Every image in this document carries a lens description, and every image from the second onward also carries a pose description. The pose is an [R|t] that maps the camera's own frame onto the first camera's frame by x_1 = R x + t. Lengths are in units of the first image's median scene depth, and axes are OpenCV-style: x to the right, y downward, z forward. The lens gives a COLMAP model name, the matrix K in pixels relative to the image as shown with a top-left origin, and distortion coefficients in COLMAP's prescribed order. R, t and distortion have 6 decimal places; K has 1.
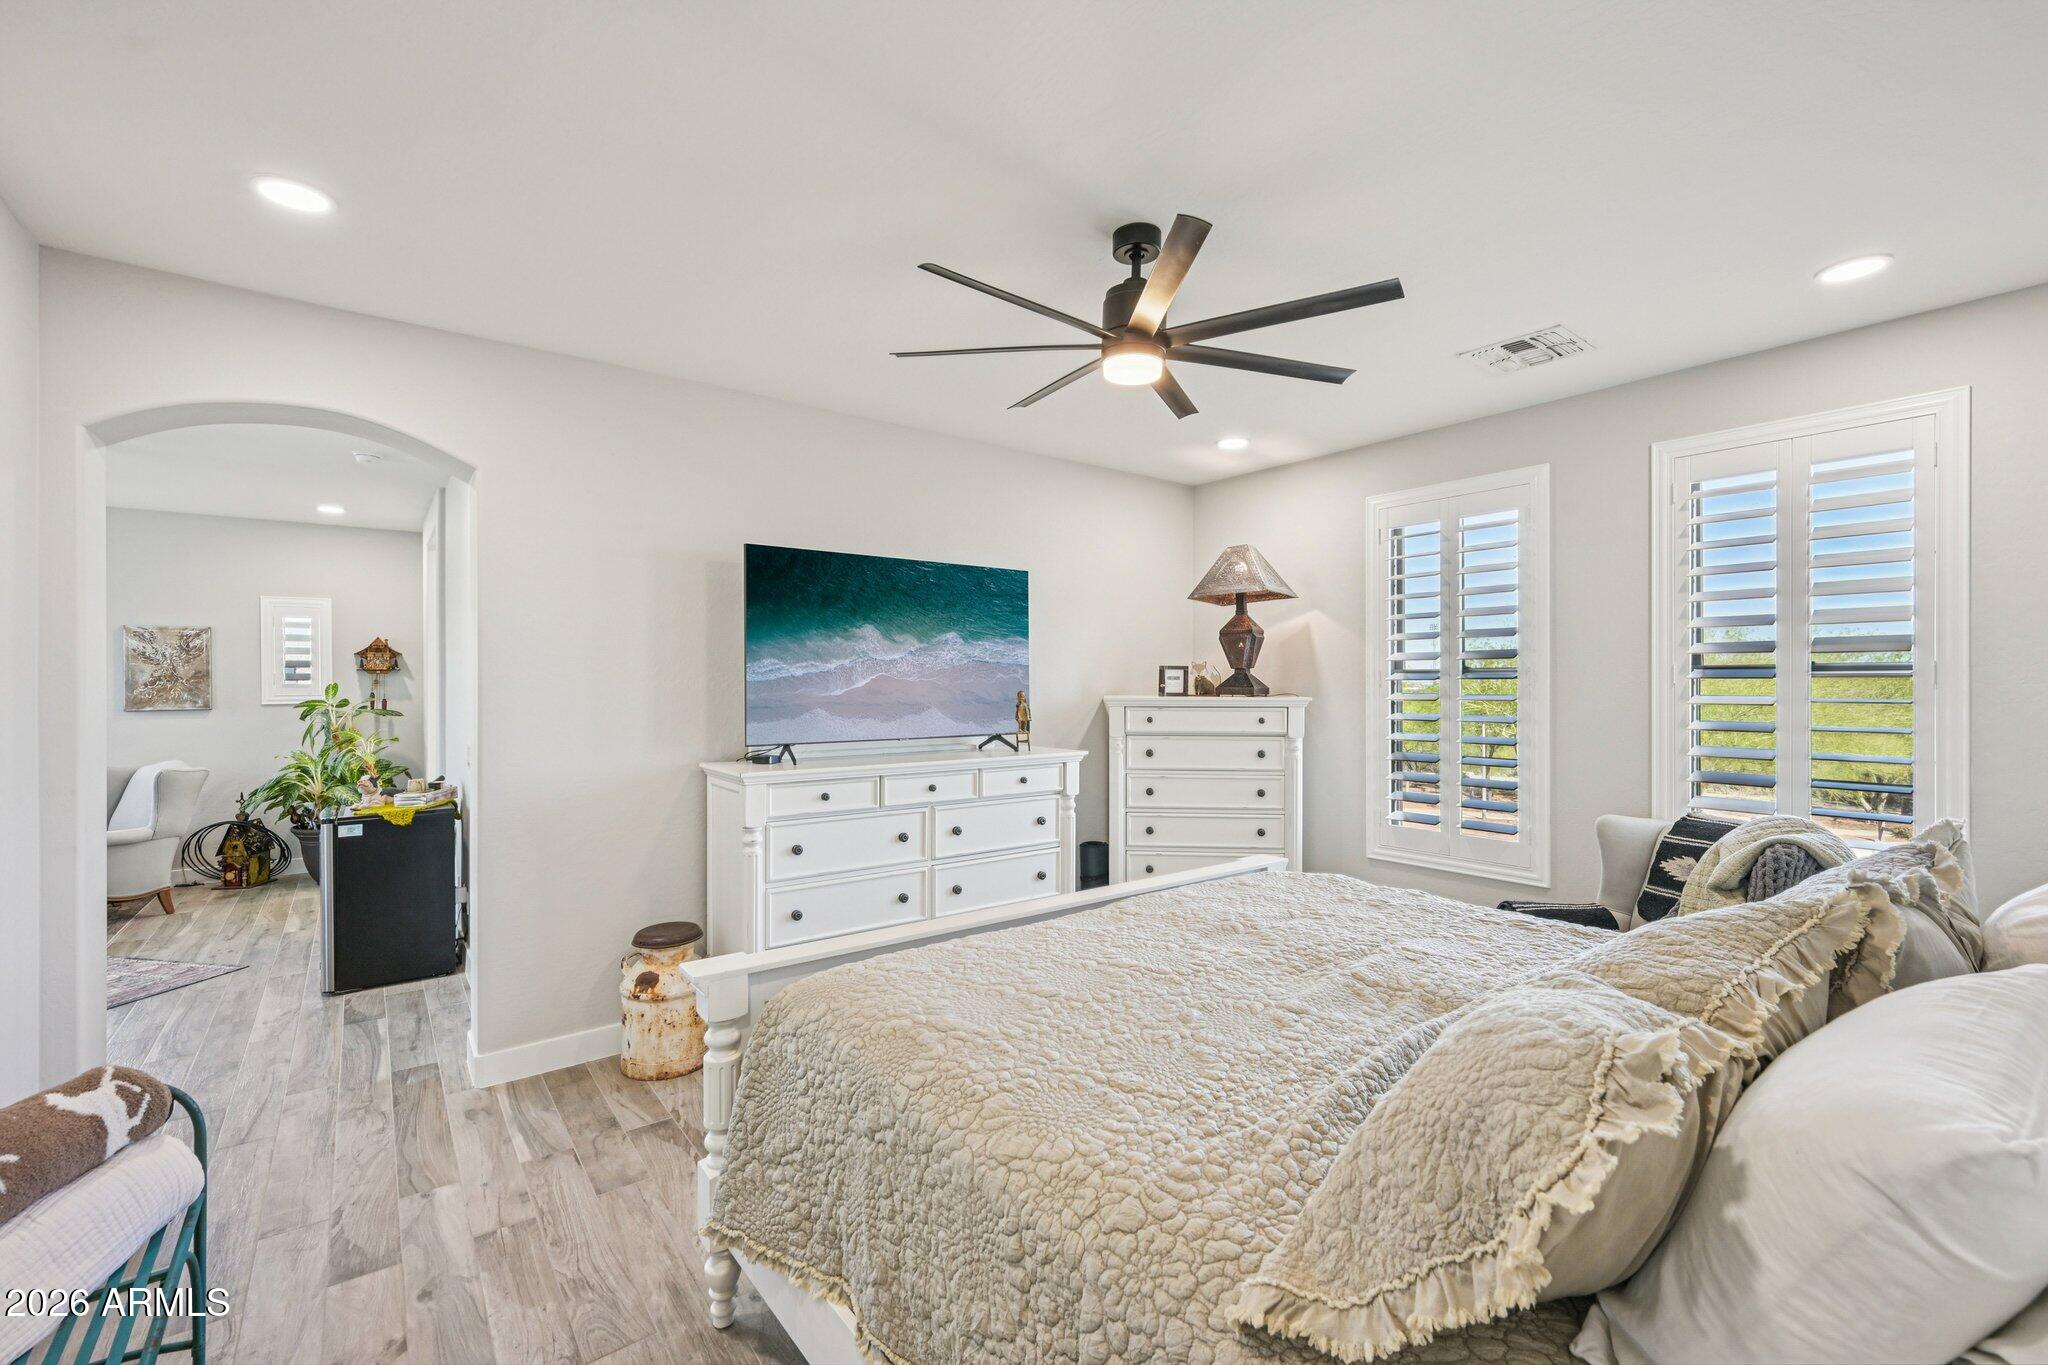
lens RADIAL K [[879.6, 0, 1024.0], [0, 879.6, 682.5], [0, 0, 1]] dist [-0.000548, -0.000162]
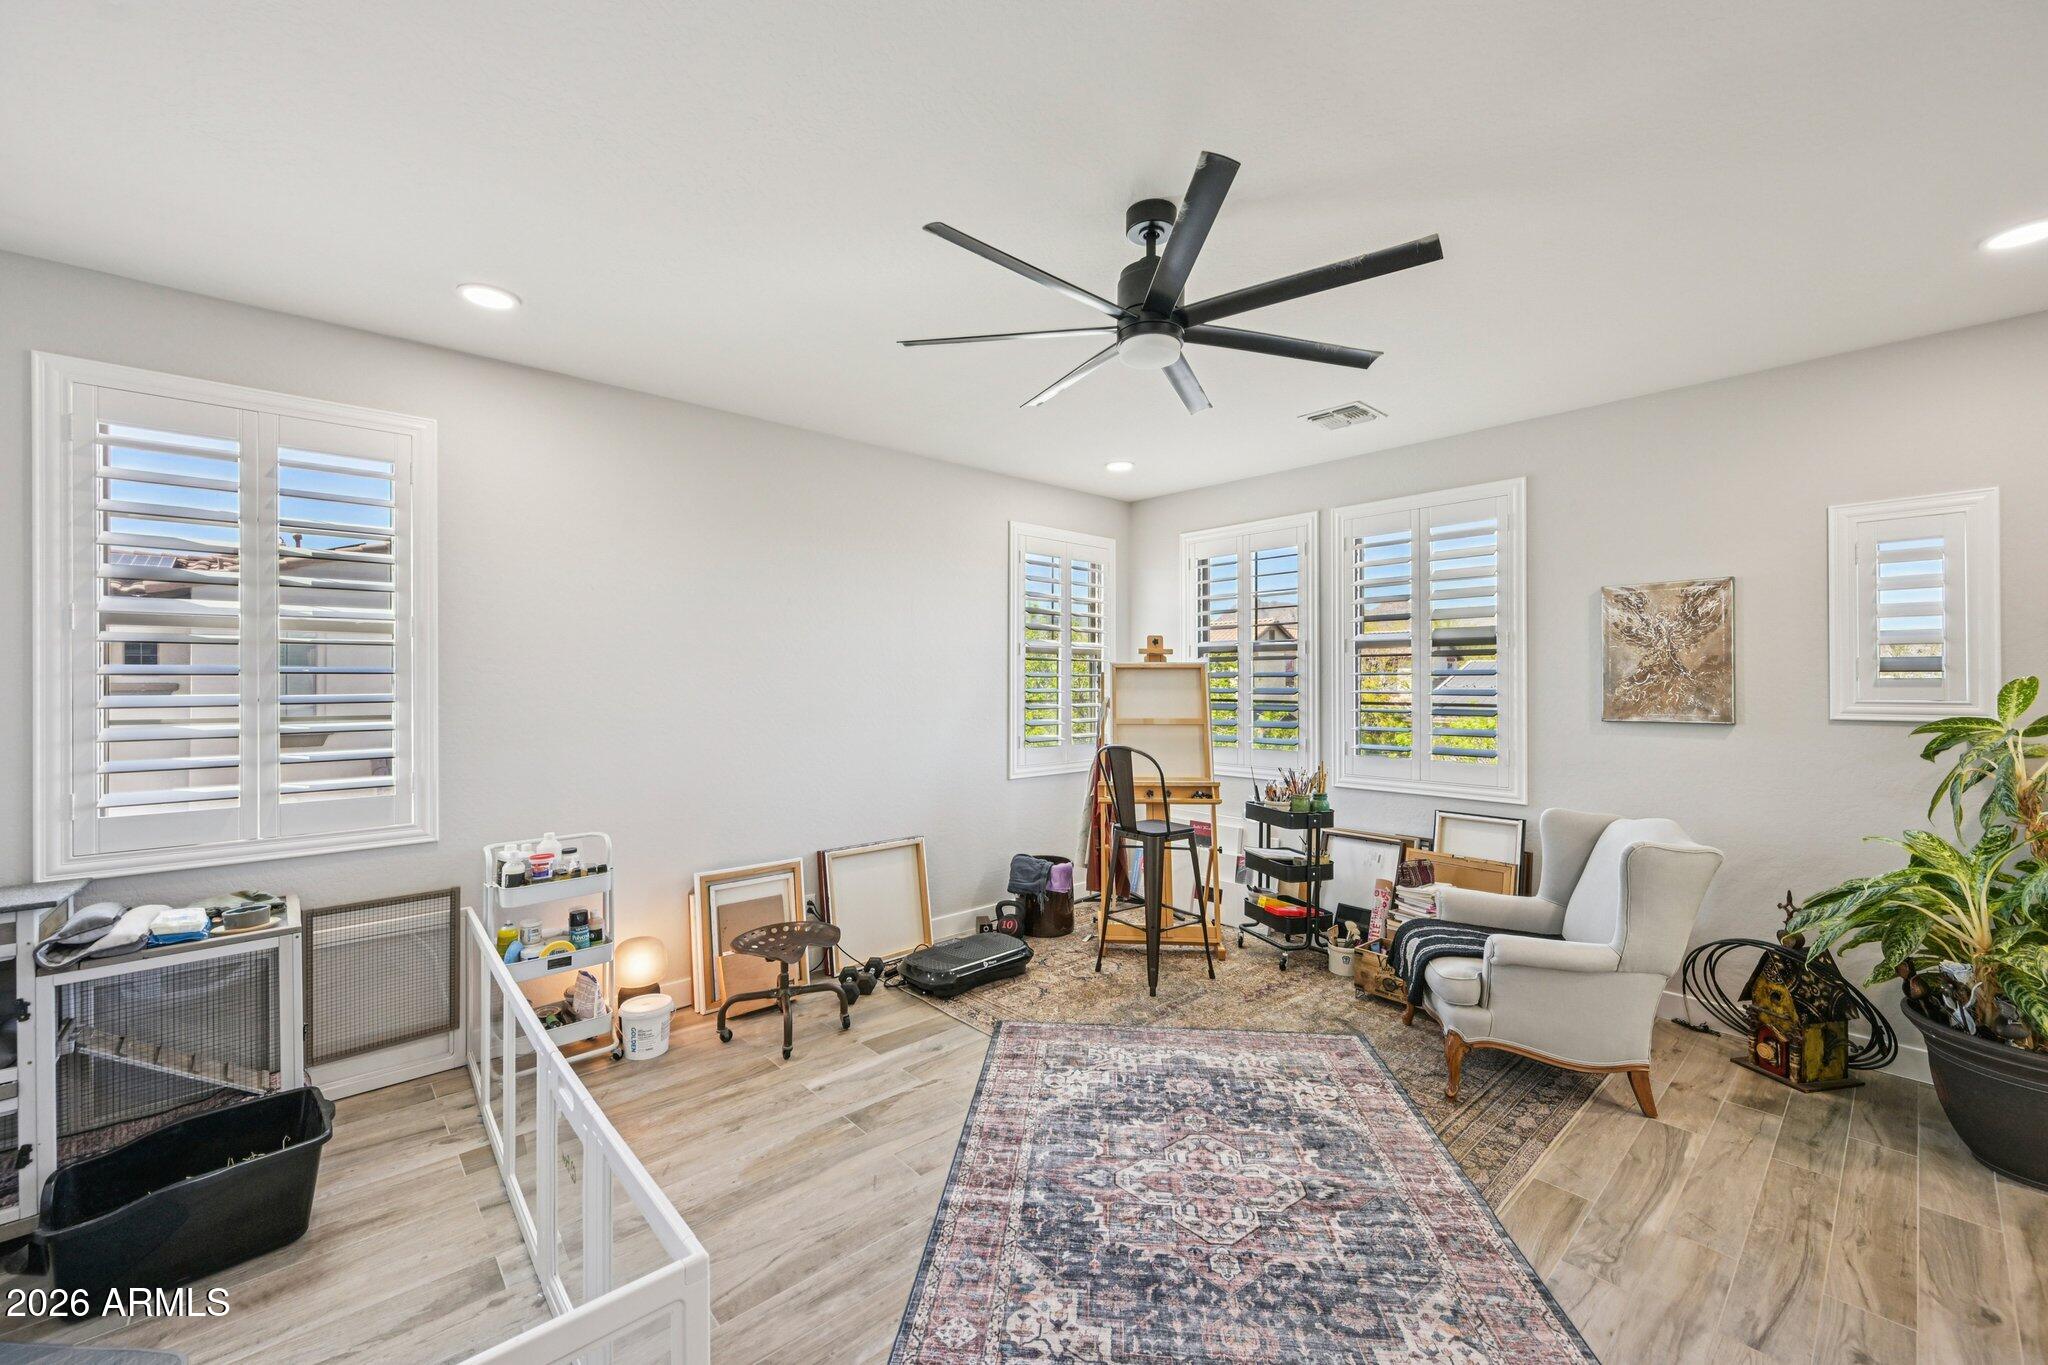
lens RADIAL K [[813.9, 0, 1024.0], [0, 813.9, 682.5], [0, 0, 1]] dist [-0.002675, -0.000491]
pose [[0.089492, 0.006718, -0.995965, -0.465921], [0.001708, 0.999975, 0.006898, -0.000233], [0.995986, -0.002319, 0.089478, 0.520719]]
